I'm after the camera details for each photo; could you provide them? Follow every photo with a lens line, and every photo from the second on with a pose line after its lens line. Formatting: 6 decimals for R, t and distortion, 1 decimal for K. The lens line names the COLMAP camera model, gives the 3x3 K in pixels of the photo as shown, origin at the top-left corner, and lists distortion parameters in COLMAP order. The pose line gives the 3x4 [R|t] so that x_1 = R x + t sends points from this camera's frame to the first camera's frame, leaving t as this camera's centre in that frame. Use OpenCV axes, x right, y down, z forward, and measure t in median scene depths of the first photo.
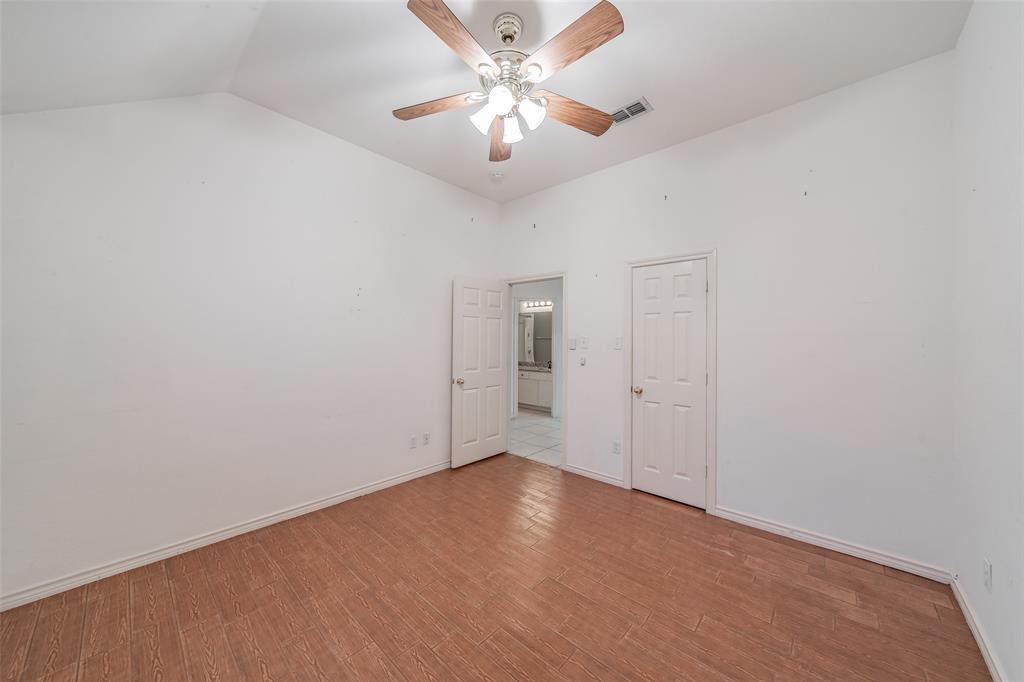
lens RADIAL K [[362.1, 0, 507.7], [0, 362.1, 337.4], [0, 0, 1]] dist [-0.006335, -0.000097]
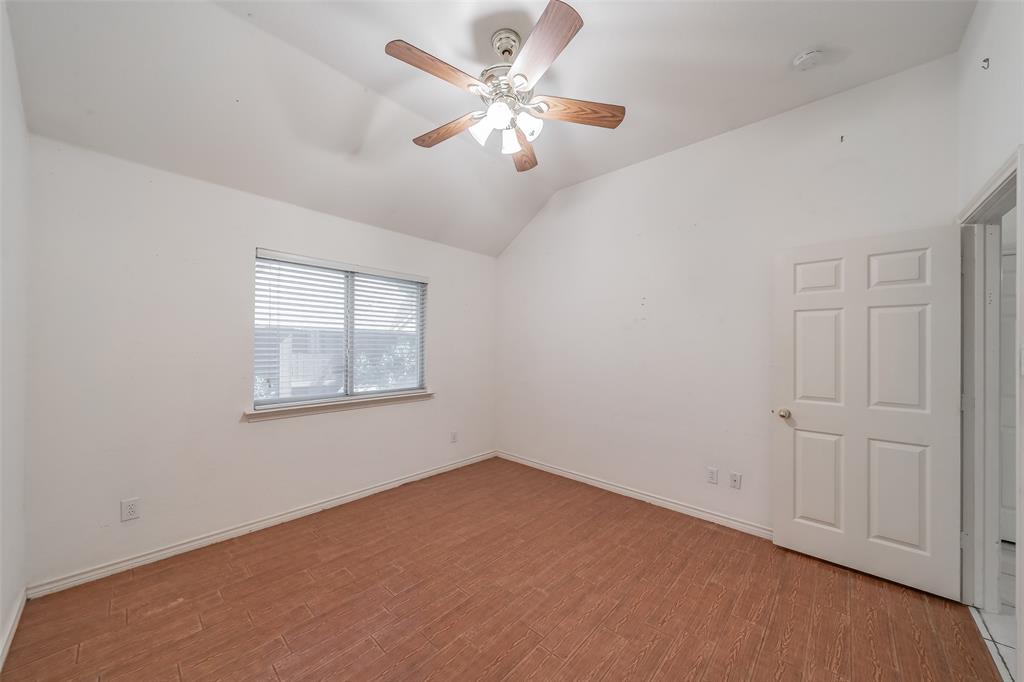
lens RADIAL K [[362.1, 0, 501.9], [0, 362.1, 345.8], [0, 0, 1]] dist [-0.006335, -0.000097]
pose [[-0.031054, -0.009731, -0.999470, 0.593133], [-0.002786, 0.999950, -0.009649, 0.010679], [0.999514, 0.002485, -0.031080, 0.594308]]
